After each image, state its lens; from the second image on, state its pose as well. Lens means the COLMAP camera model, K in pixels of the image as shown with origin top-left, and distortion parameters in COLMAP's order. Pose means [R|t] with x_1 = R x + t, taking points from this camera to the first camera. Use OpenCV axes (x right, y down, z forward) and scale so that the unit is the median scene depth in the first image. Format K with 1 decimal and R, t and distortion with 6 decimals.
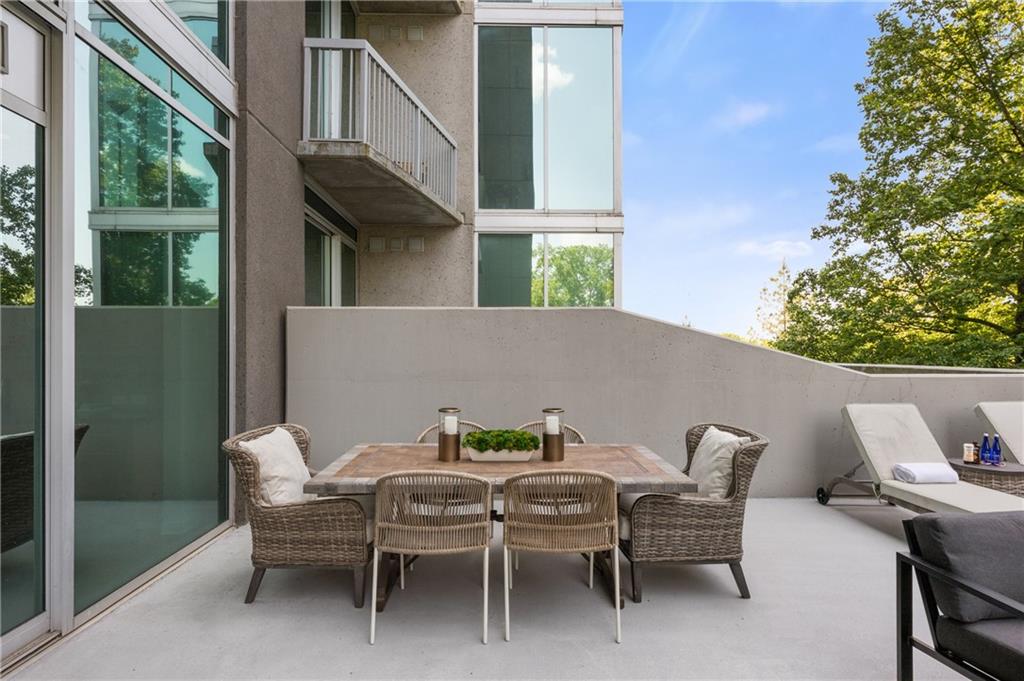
lens RADIAL K [[520.1, 0, 507.4], [0, 520.1, 354.9], [0, 0, 1]] dist [-0.010041, 0.000453]
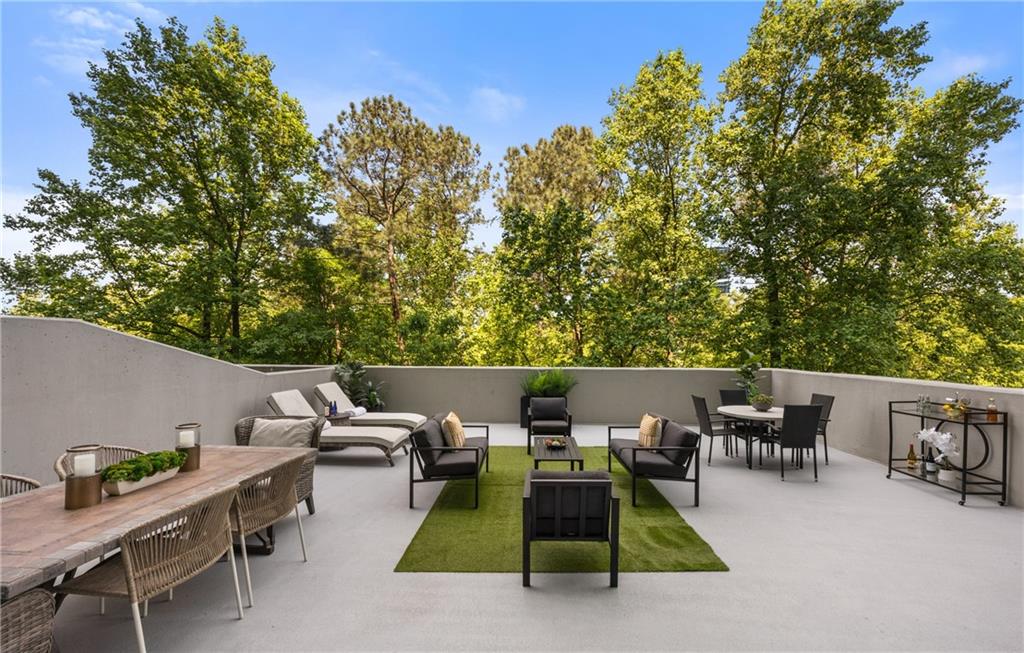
lens RADIAL K [[406.9, 0, 525.9], [0, 406.9, 349.8], [0, 0, 1]] dist [0.002567, 0.000440]
pose [[0.047317, -0.003348, 0.998874, -0.135832], [-0.002928, 0.999990, 0.003490, -0.011316], [-0.998876, -0.003090, 0.047306, 0.040609]]
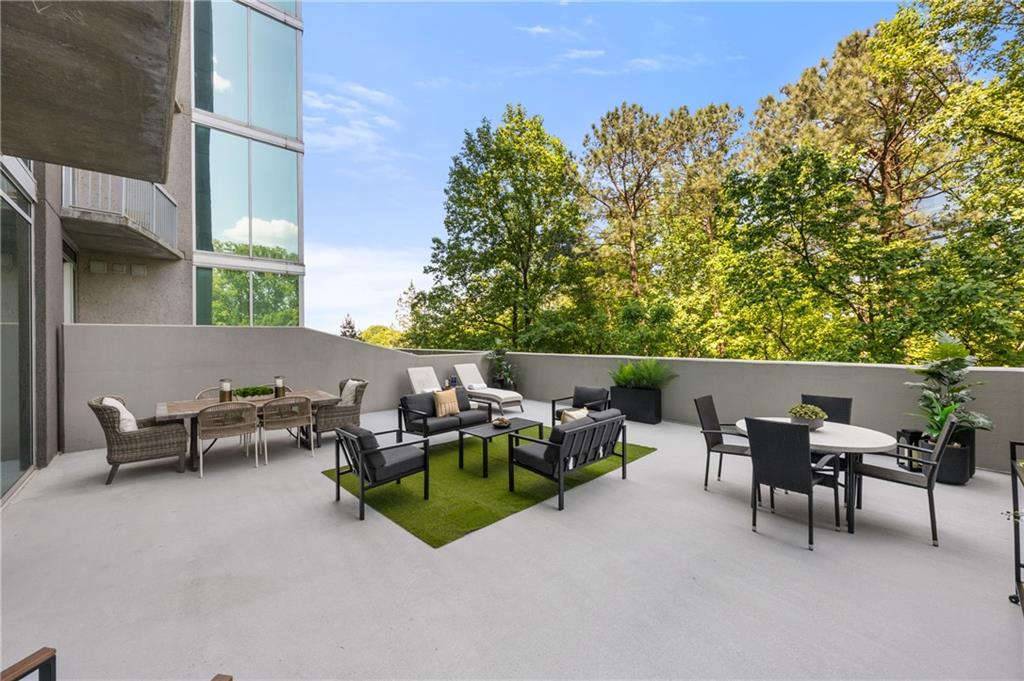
lens RADIAL K [[392.1, 0, 507.8], [0, 392.1, 338.4], [0, 0, 1]] dist [-0.000064, 0.000258]
pose [[0.754908, -0.004637, 0.655814, -0.052446], [0.008303, 0.999962, -0.002487, -0.009683], [-0.655778, 0.007322, 0.754918, -0.180005]]
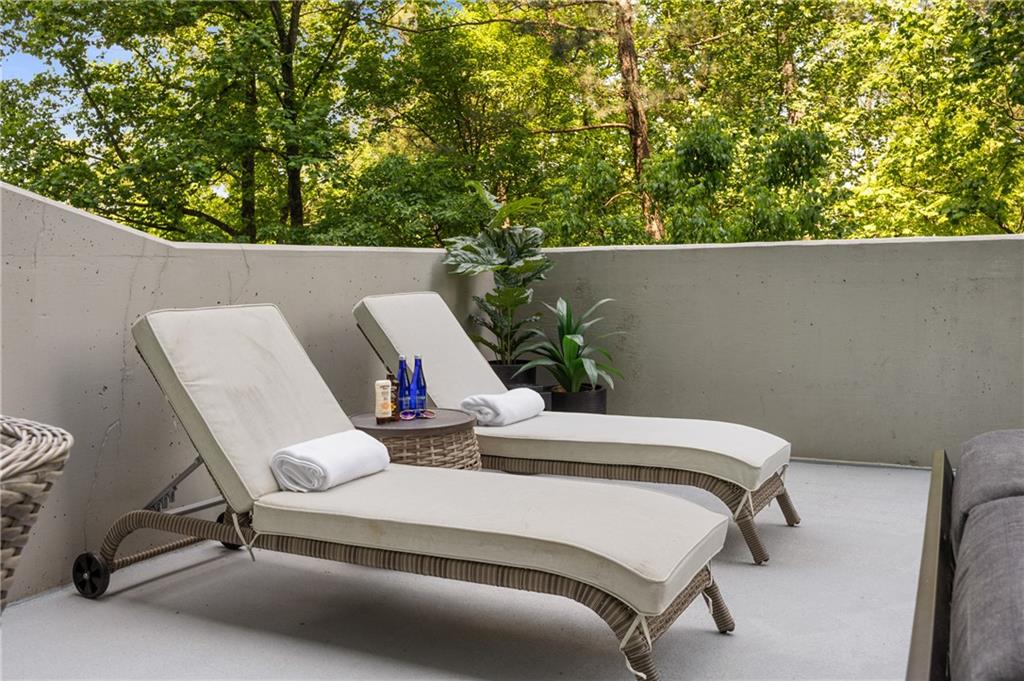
lens RADIAL K [[948.0, 0, 509.6], [0, 948.0, 341.5], [0, 0, 1]] dist [-0.010081, 0.000000]
pose [[0.468730, -0.074287, 0.880212, 0.046465], [0.020540, 0.997105, 0.073215, 0.017764], [-0.883103, -0.016239, 0.468898, 0.113893]]
